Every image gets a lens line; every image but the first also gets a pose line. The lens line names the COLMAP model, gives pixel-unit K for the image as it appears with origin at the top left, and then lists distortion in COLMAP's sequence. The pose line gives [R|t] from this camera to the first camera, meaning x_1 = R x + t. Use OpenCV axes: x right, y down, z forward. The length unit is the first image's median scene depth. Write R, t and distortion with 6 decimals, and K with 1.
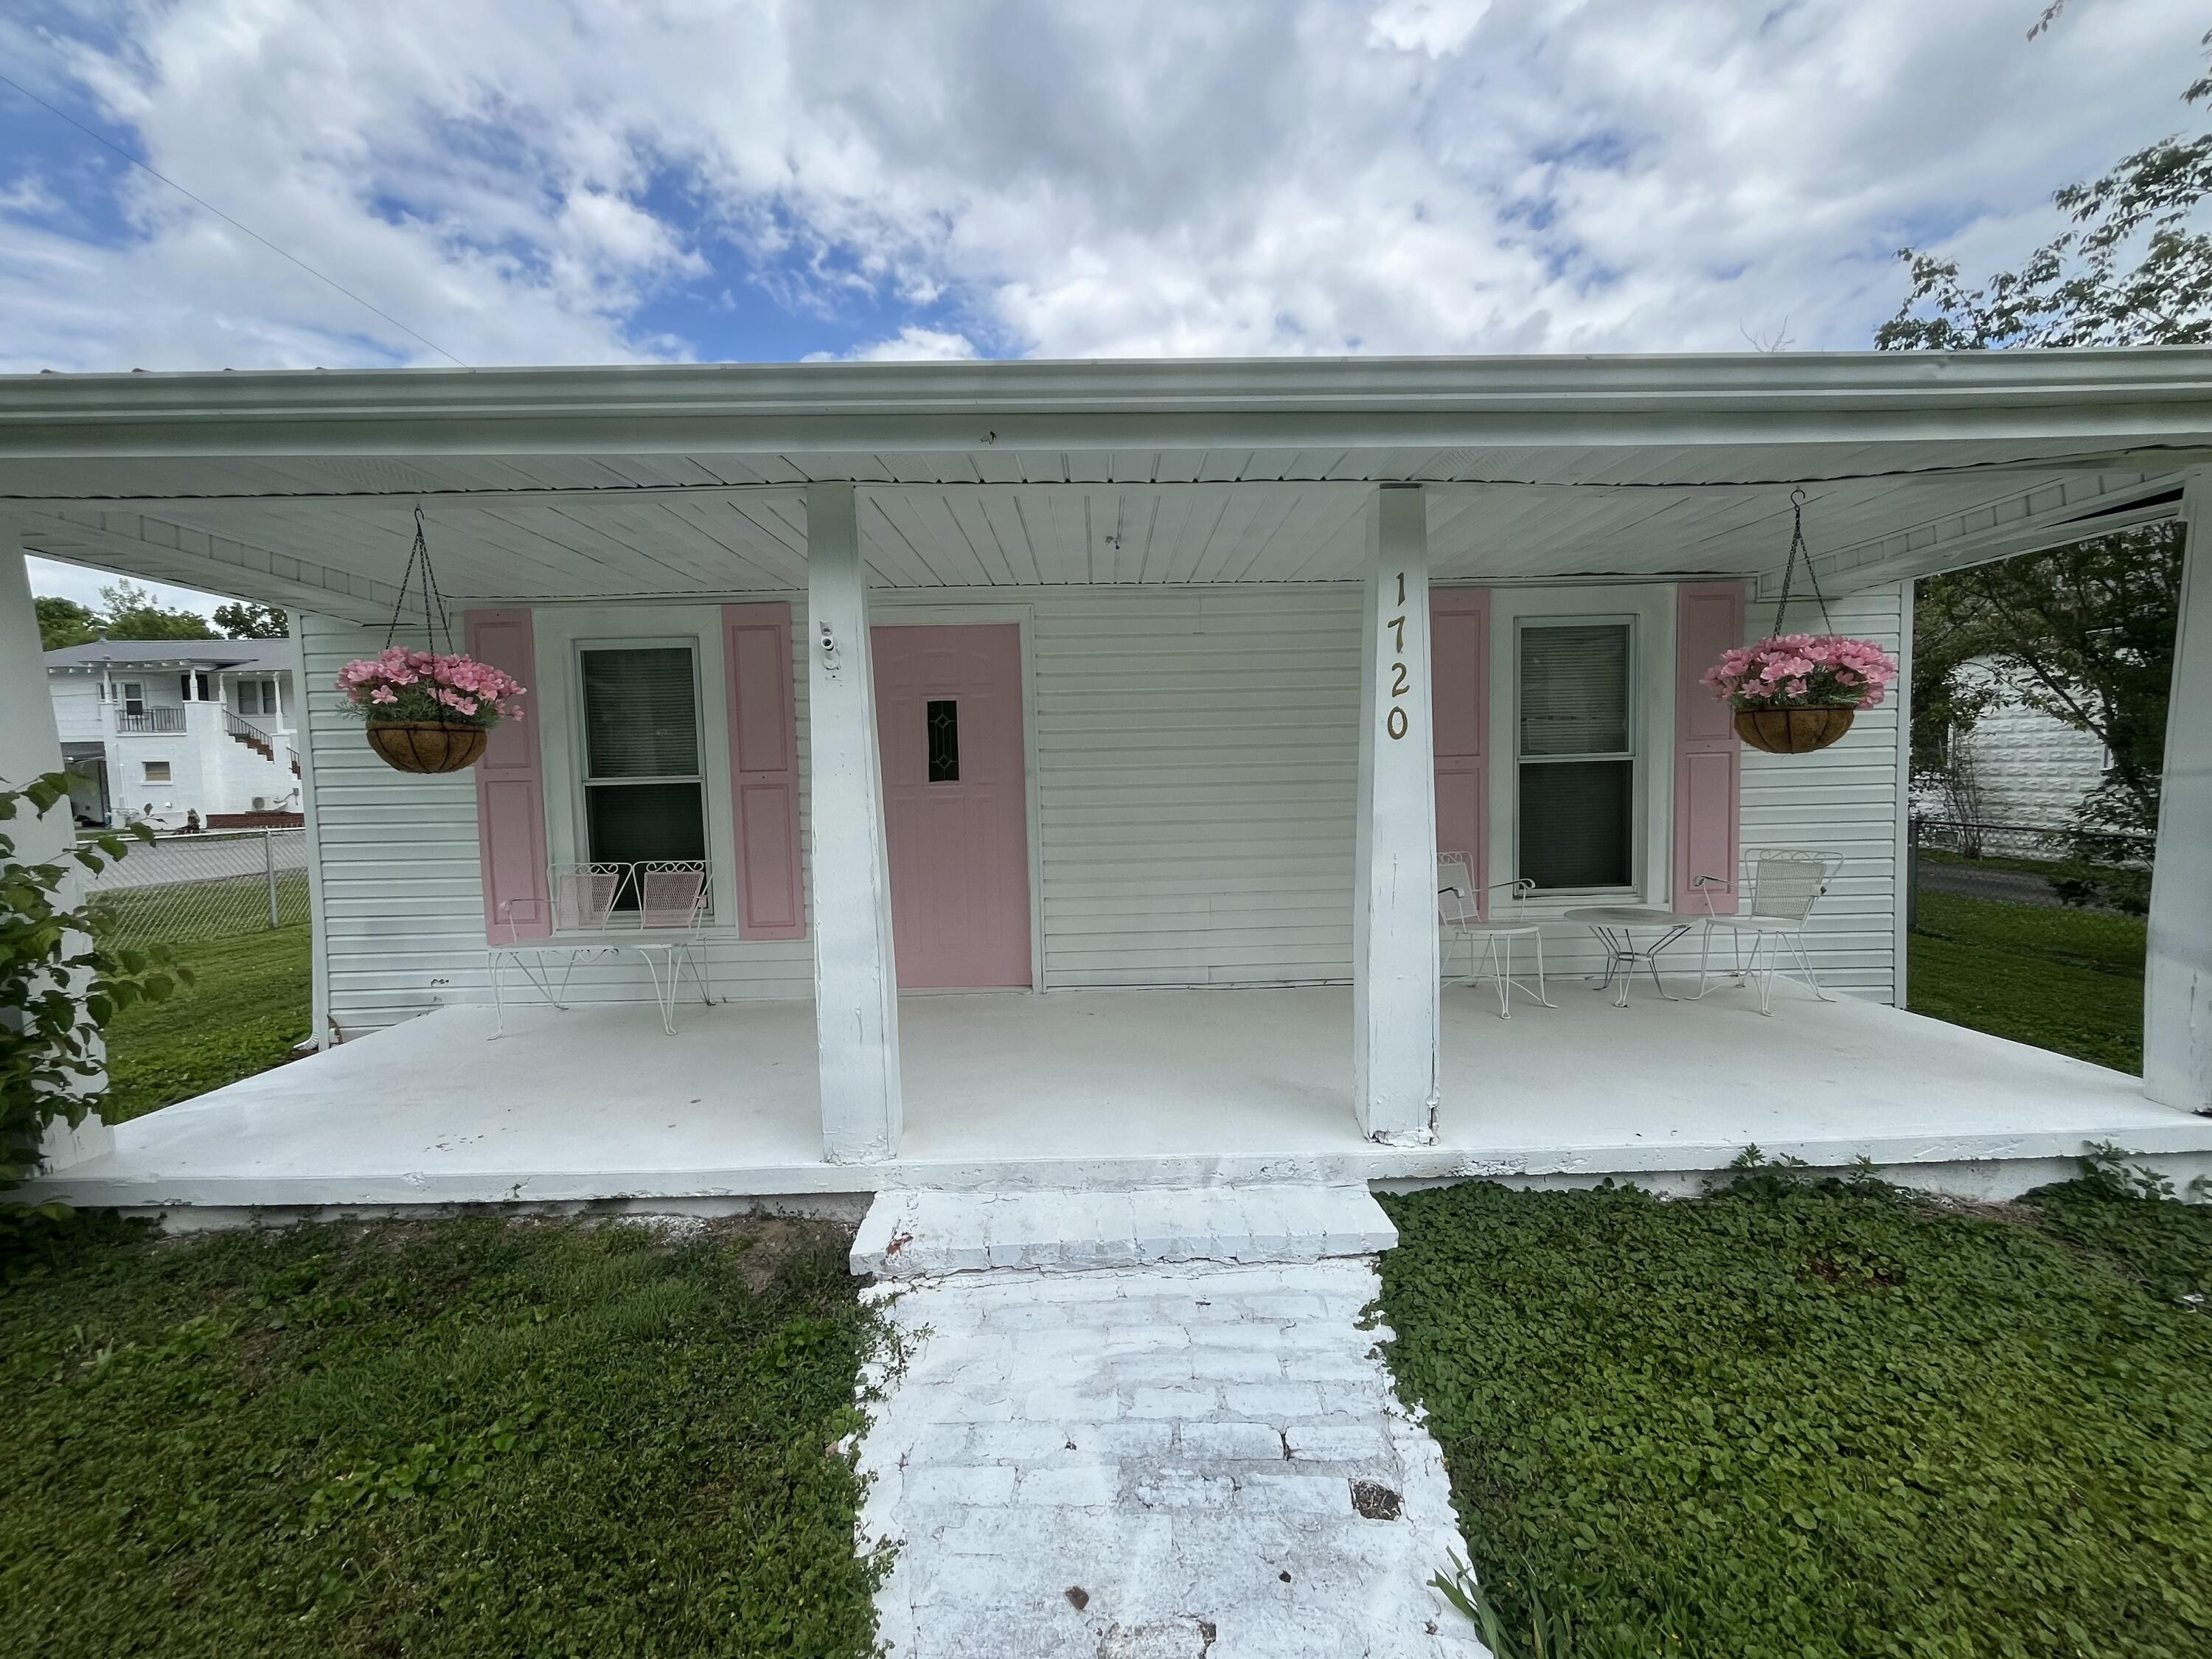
lens RADIAL K [[895.0, 0, 1102.4], [0, 895.0, 824.7], [0, 0, 1]] dist [-0.001162, -0.001437]
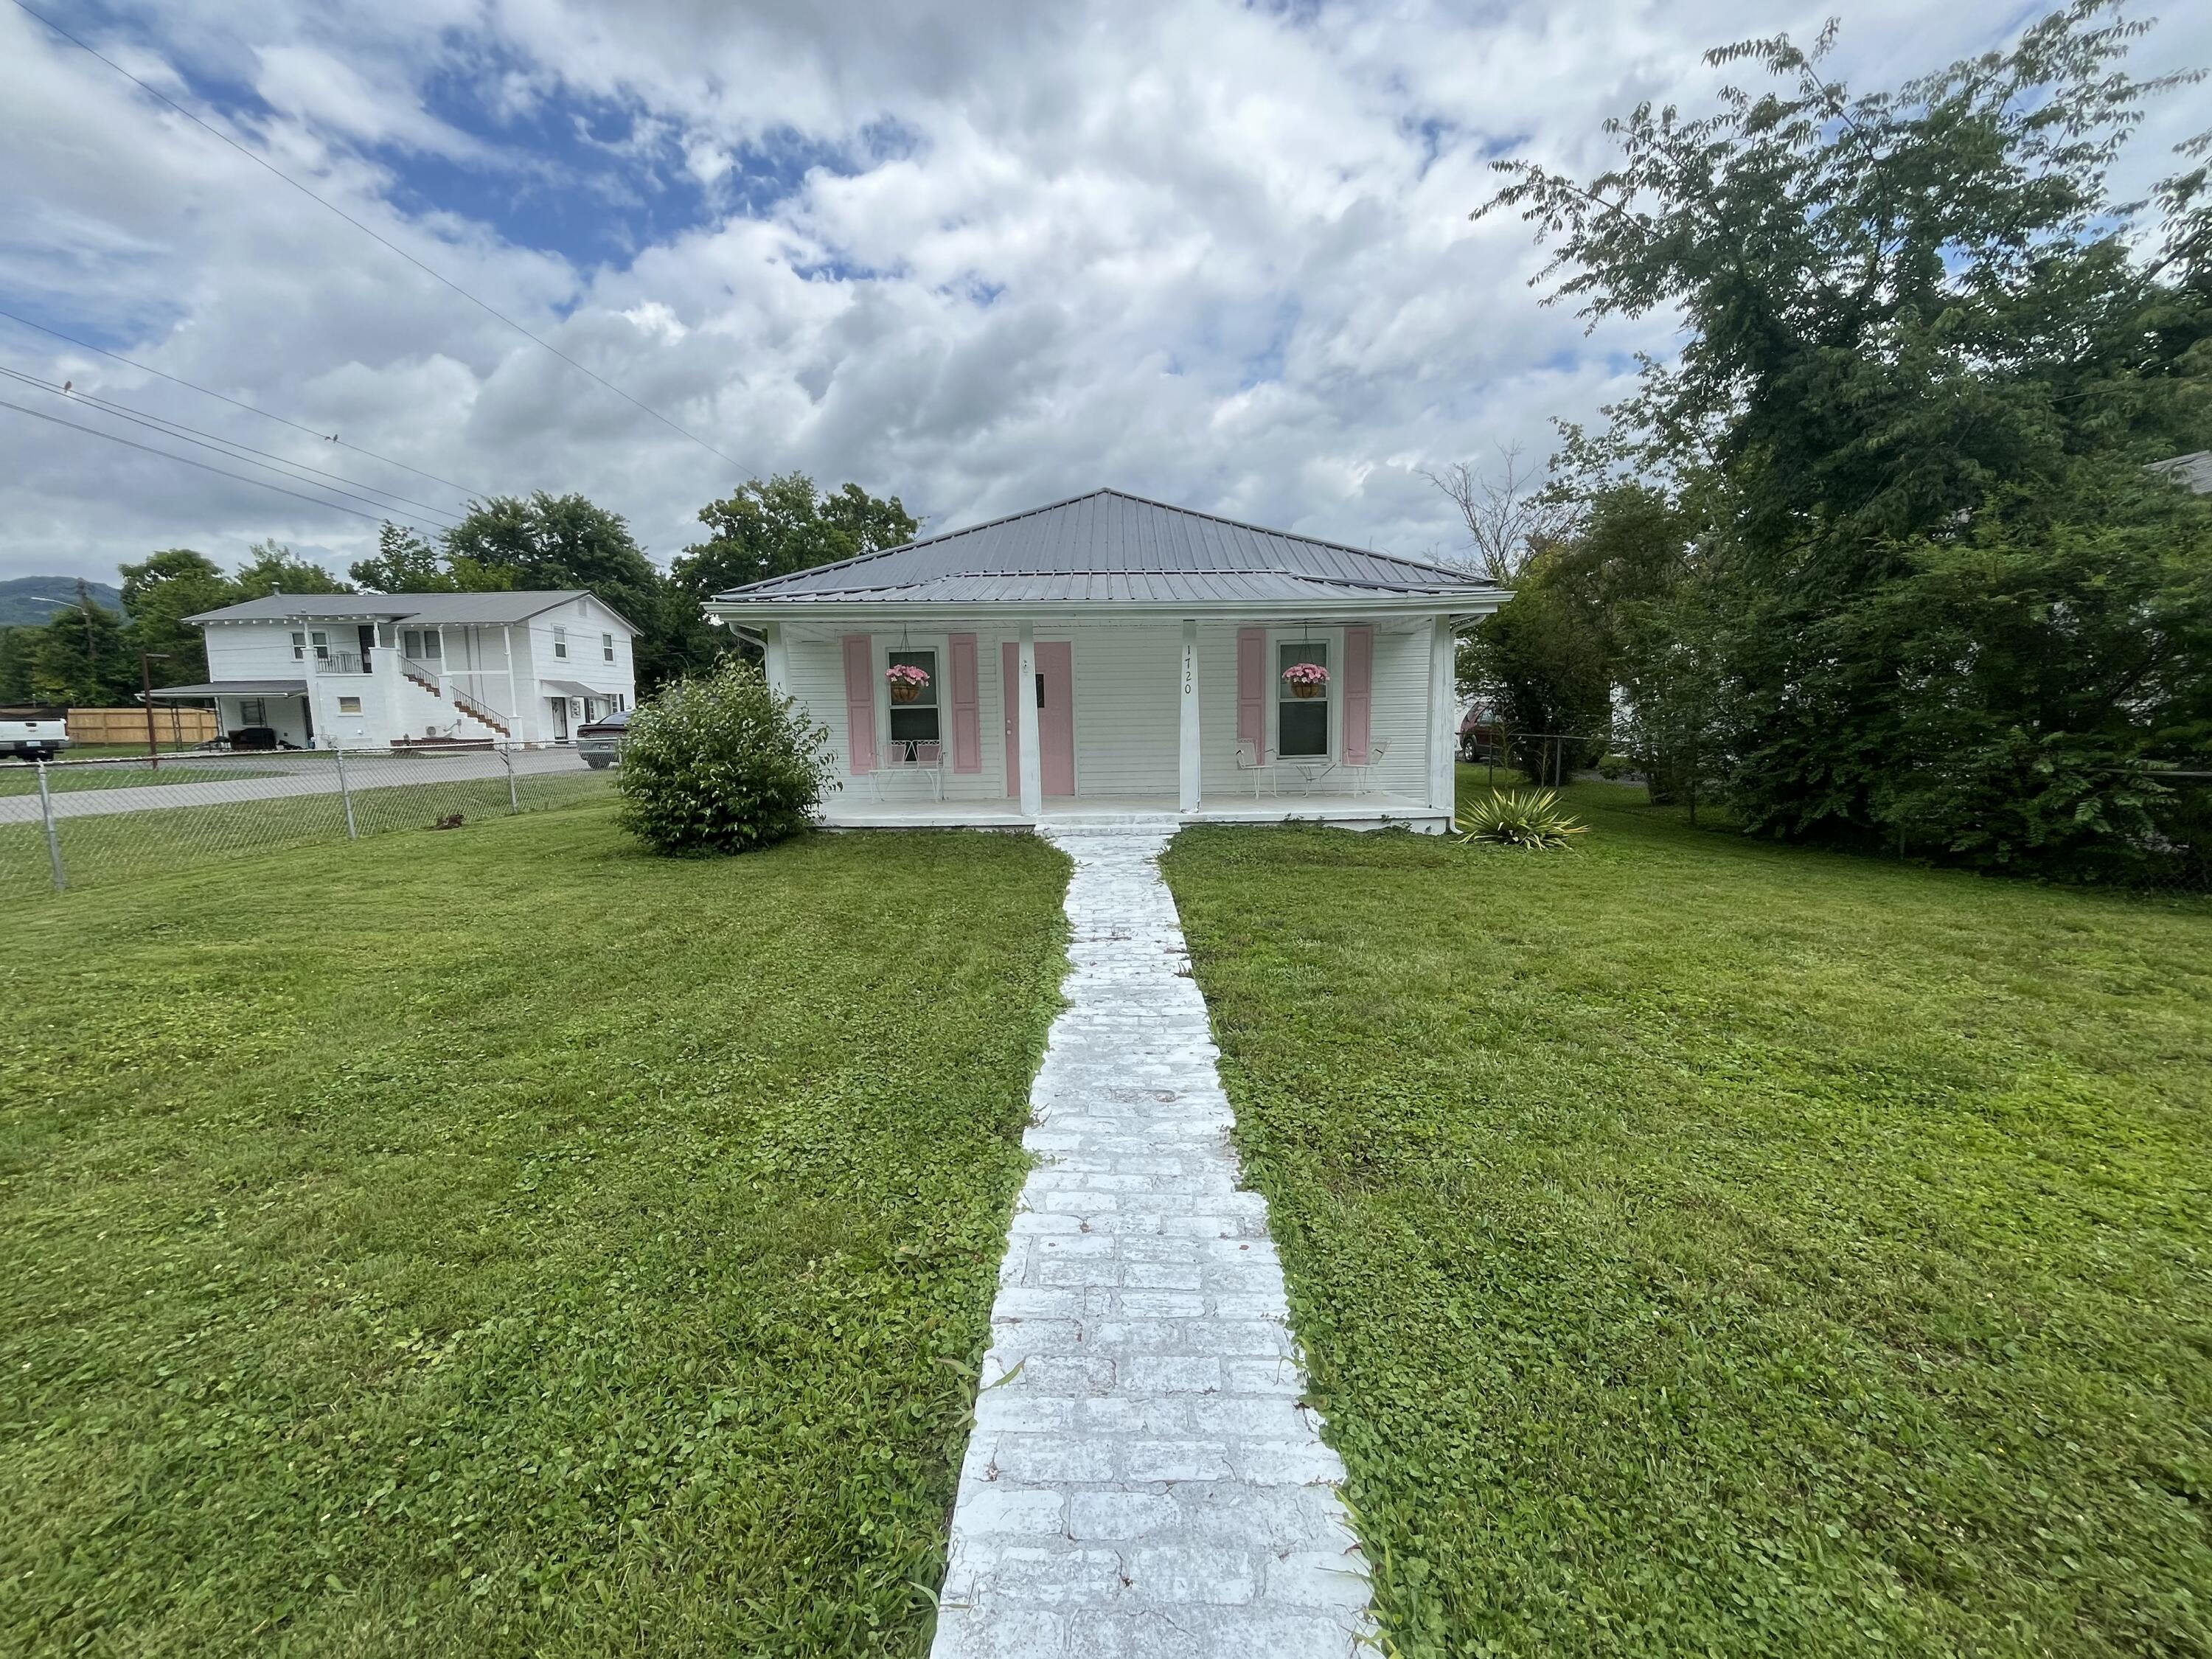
lens RADIAL K [[895.0, 0, 1106.9], [0, 895.0, 825.3], [0, 0, 1]] dist [-0.001162, -0.001437]
pose [[0.999927, 0.008403, -0.008697, 0.030758], [-0.007820, 0.997854, 0.065005, 0.108821], [0.009225, -0.064932, 0.997847, -1.428306]]
